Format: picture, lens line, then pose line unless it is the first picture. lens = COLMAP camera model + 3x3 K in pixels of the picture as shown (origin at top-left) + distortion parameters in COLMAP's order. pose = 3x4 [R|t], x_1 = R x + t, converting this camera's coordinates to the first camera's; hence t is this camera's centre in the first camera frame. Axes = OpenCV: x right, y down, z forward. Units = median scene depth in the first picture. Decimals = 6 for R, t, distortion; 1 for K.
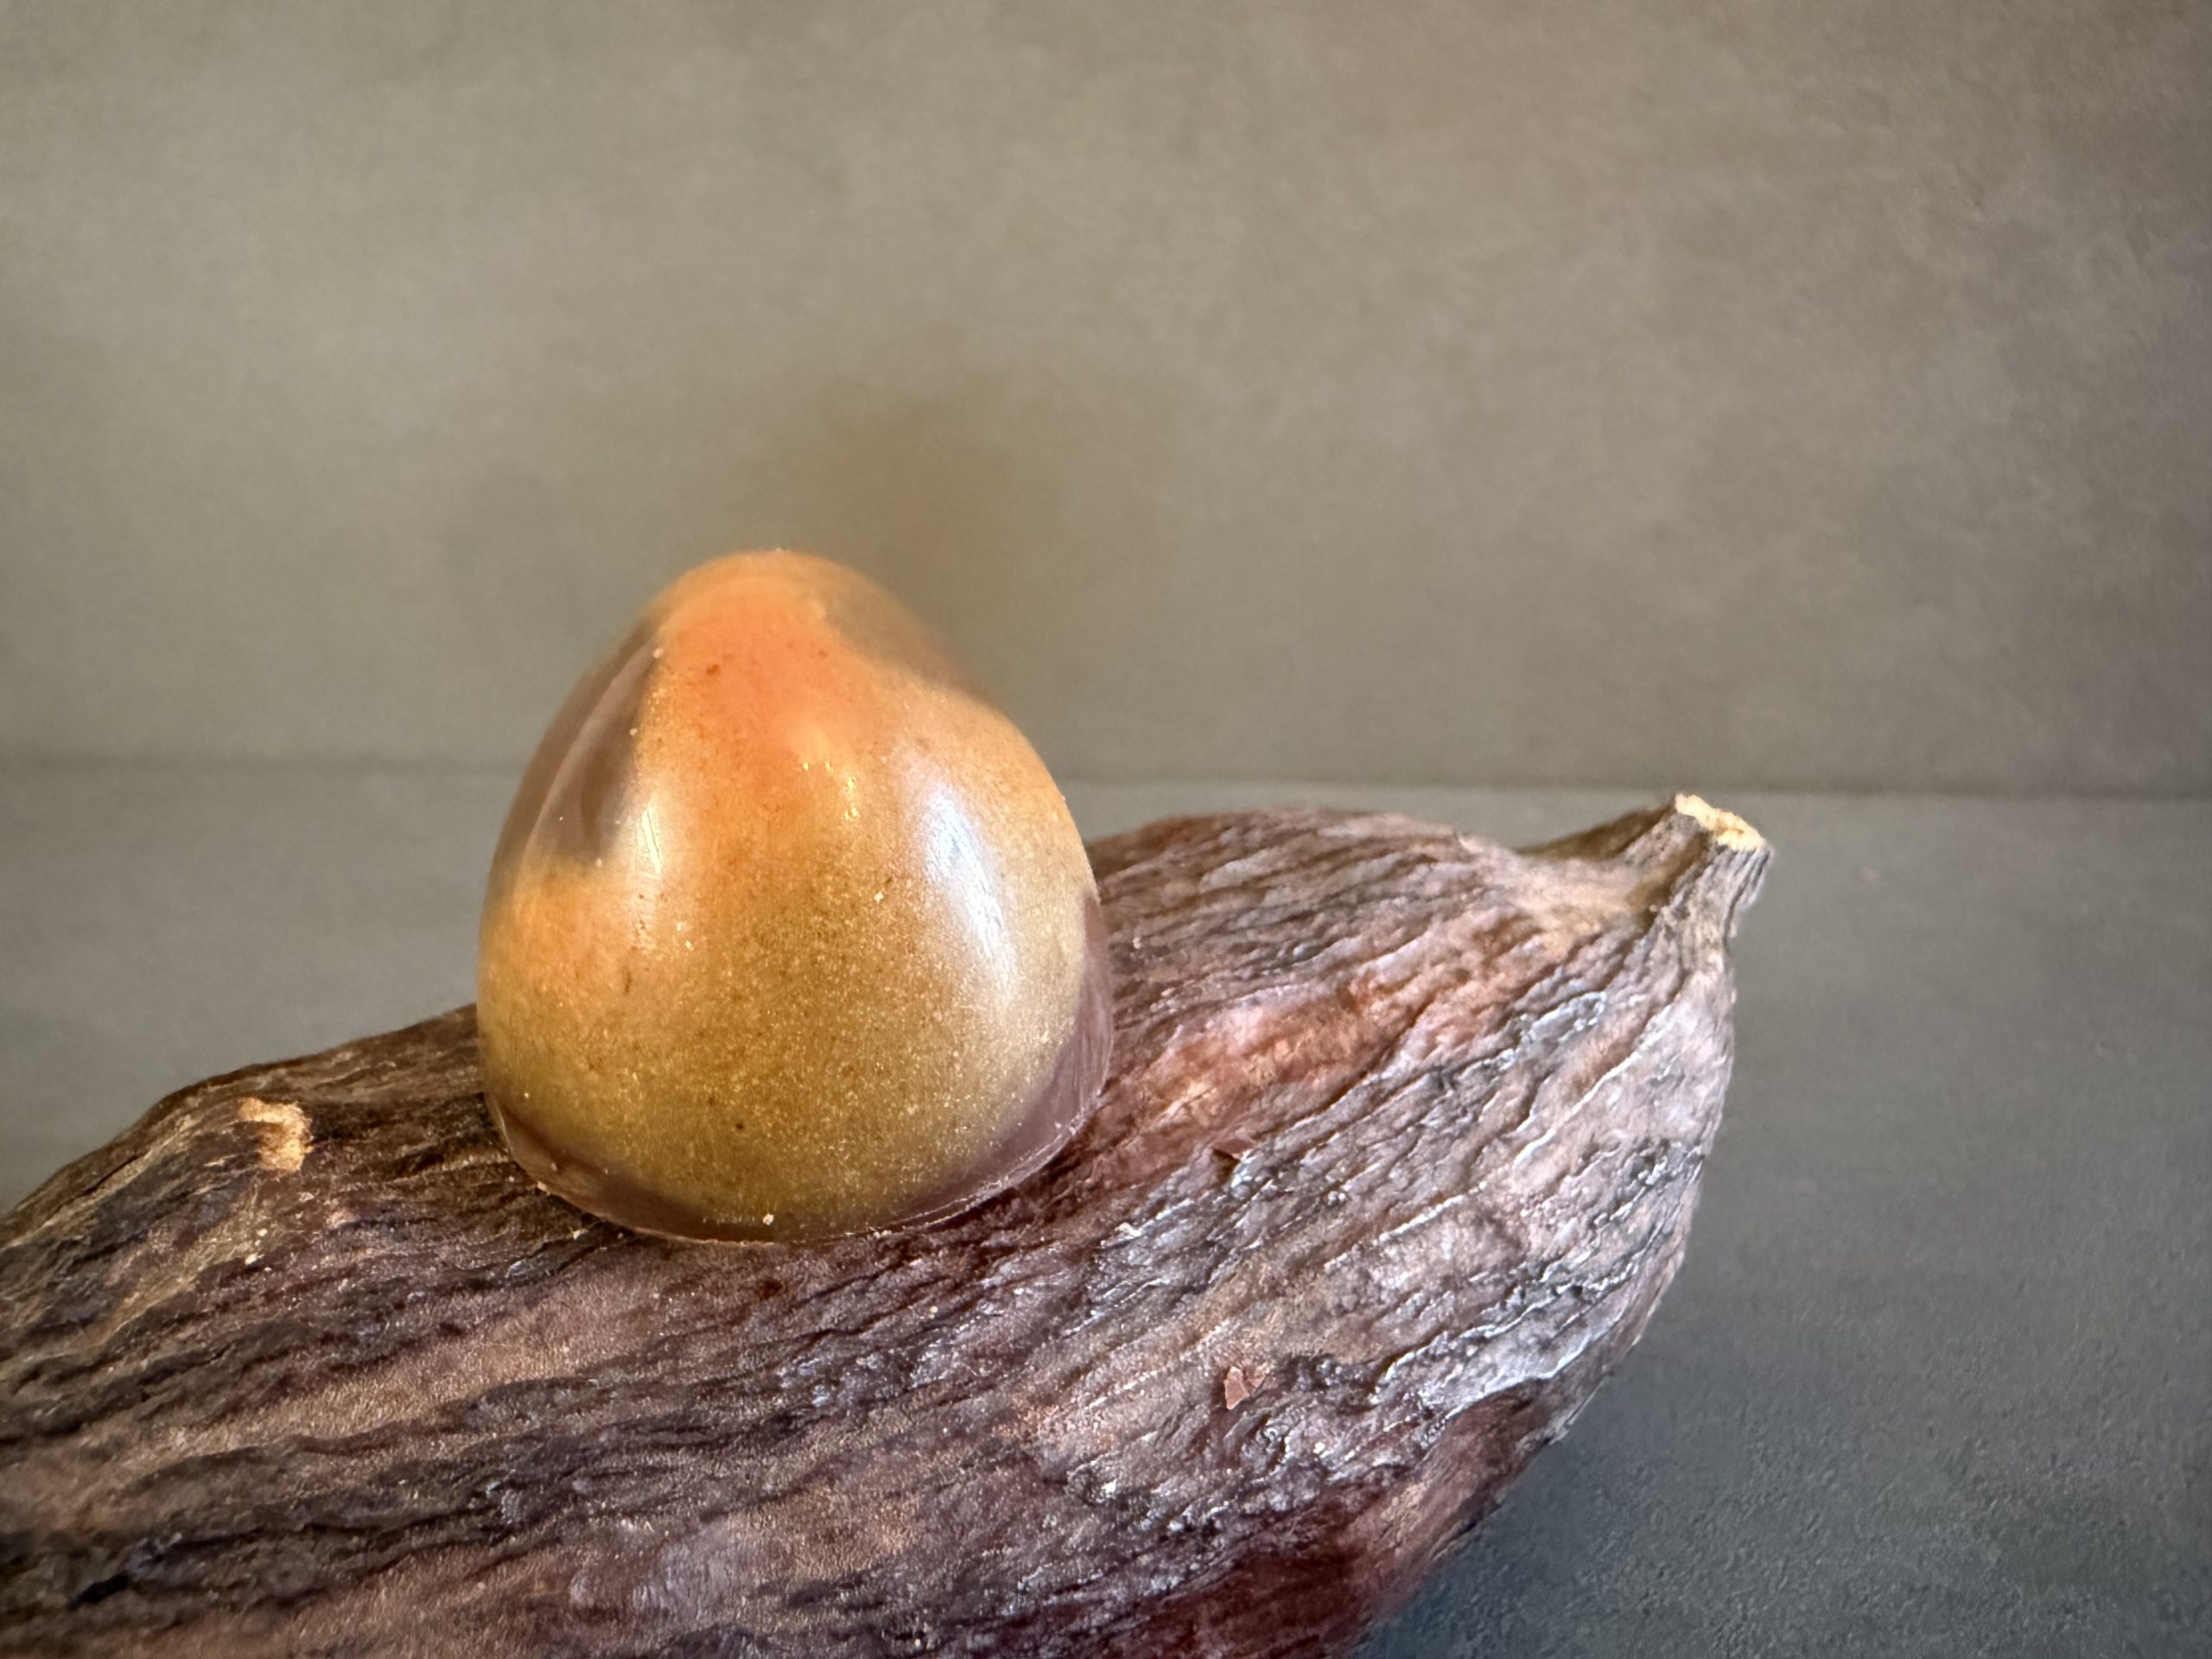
lens RADIAL K [[1674.6, 0, 969.7], [0, 1674.6, 834.9], [0, 0, 1]] dist [-0.000583, 0.005276]
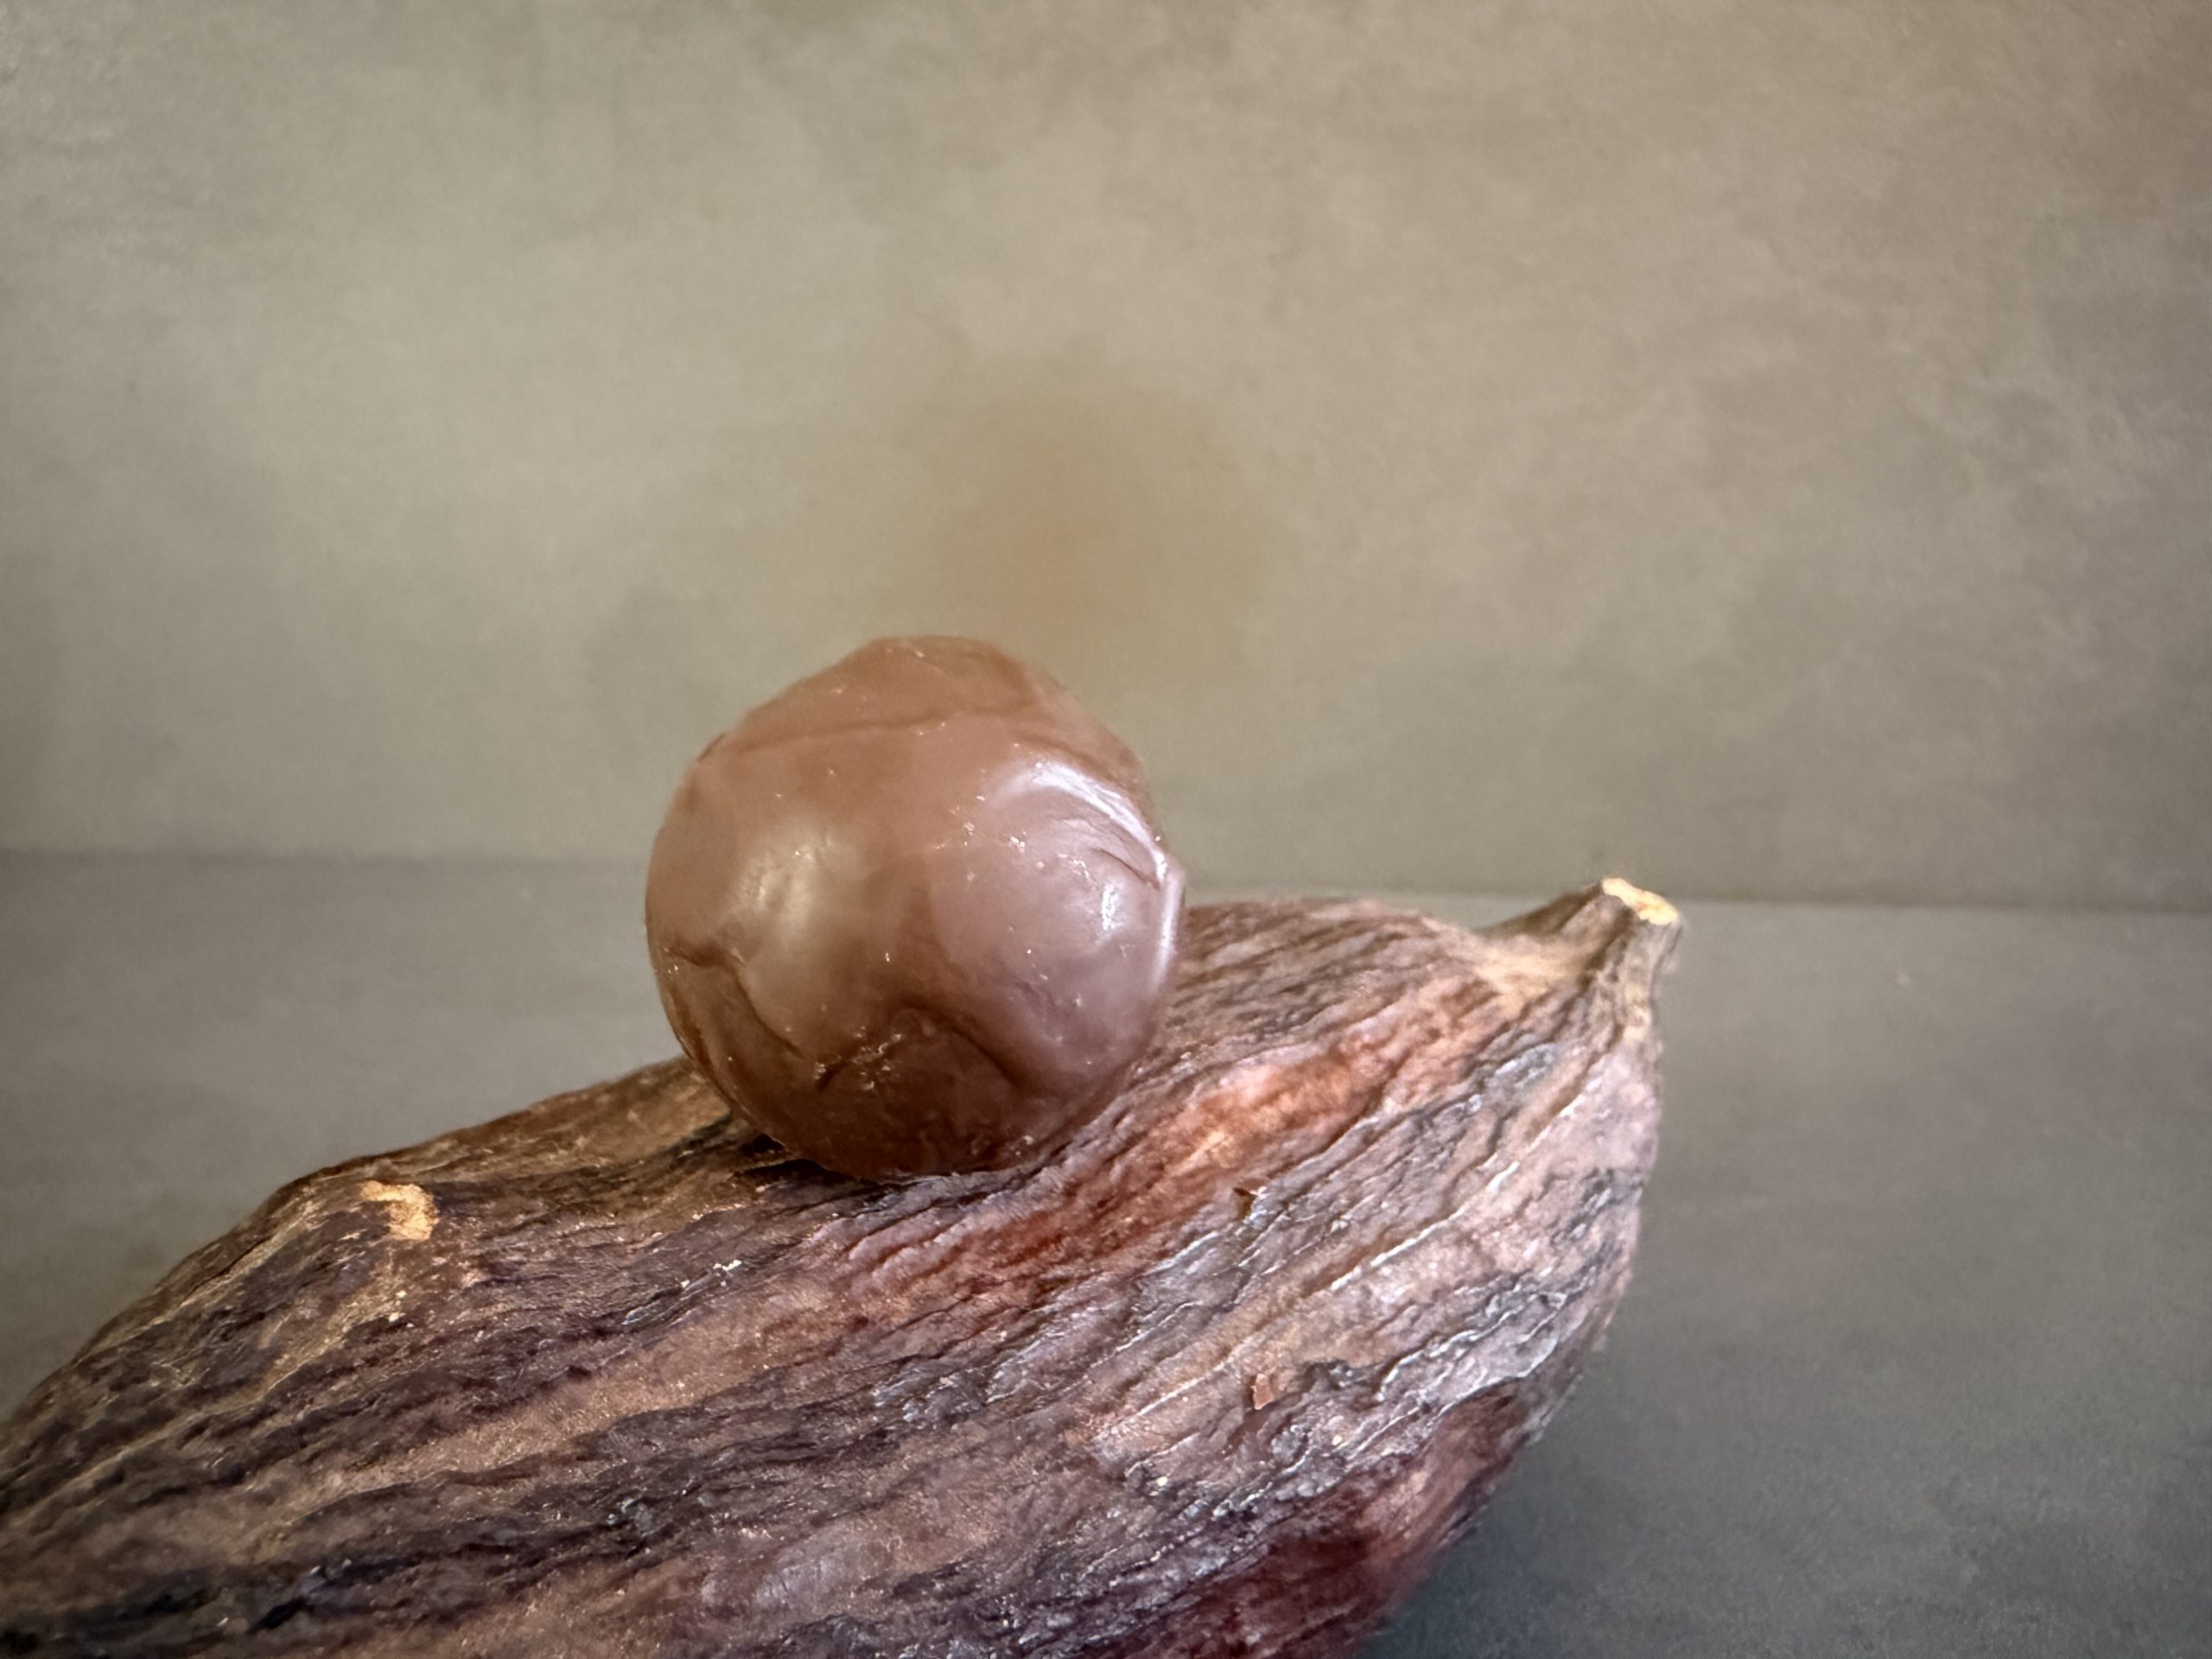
lens RADIAL K [[1674.6, 0, 1119.9], [0, 1674.6, 823.7], [0, 0, 1]] dist [-0.000583, 0.005276]
pose [[0.992944, -0.026527, 0.115575, -0.061201], [0.035992, 0.996098, -0.080586, 0.029465], [-0.112986, 0.084177, 0.990024, -0.160100]]
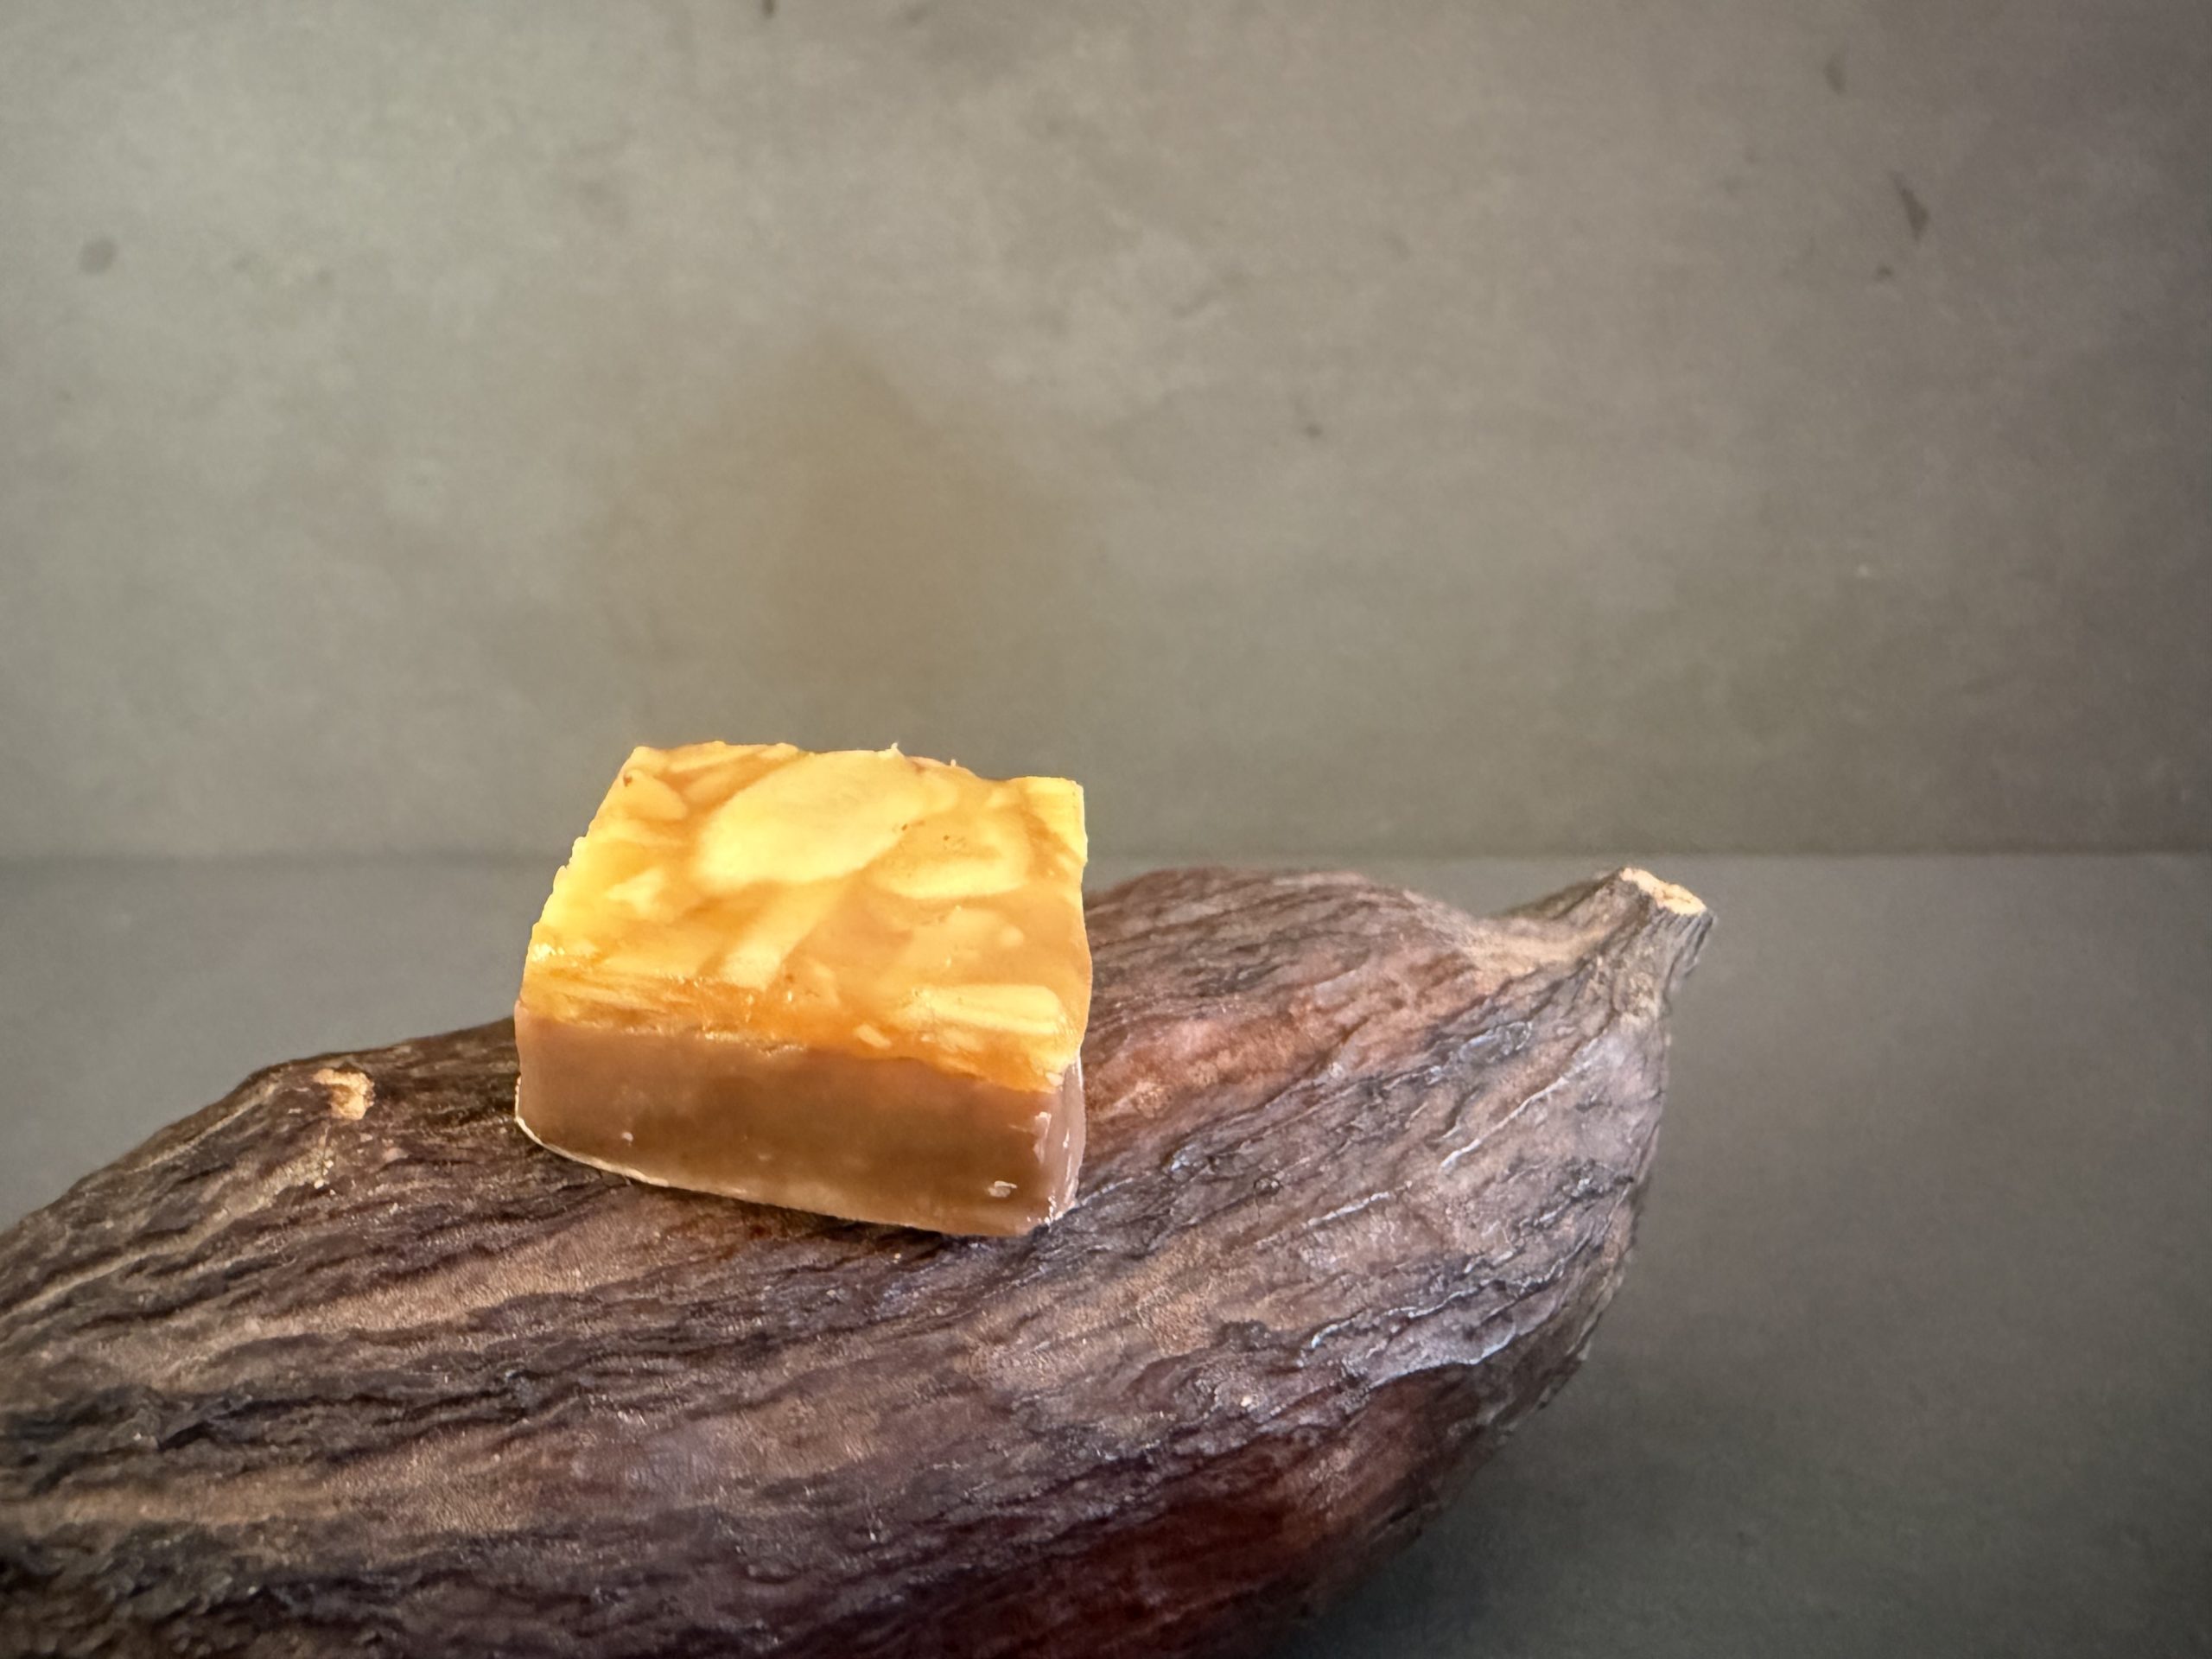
lens RADIAL K [[1674.6, 0, 909.2], [0, 1674.6, 816.7], [0, 0, 1]] dist [-0.000583, 0.005276]
pose [[0.997413, 0.004087, -0.071768, 0.062921], [-0.012231, 0.993474, -0.113402, 0.108513], [0.070836, 0.113987, 0.990954, -0.153779]]
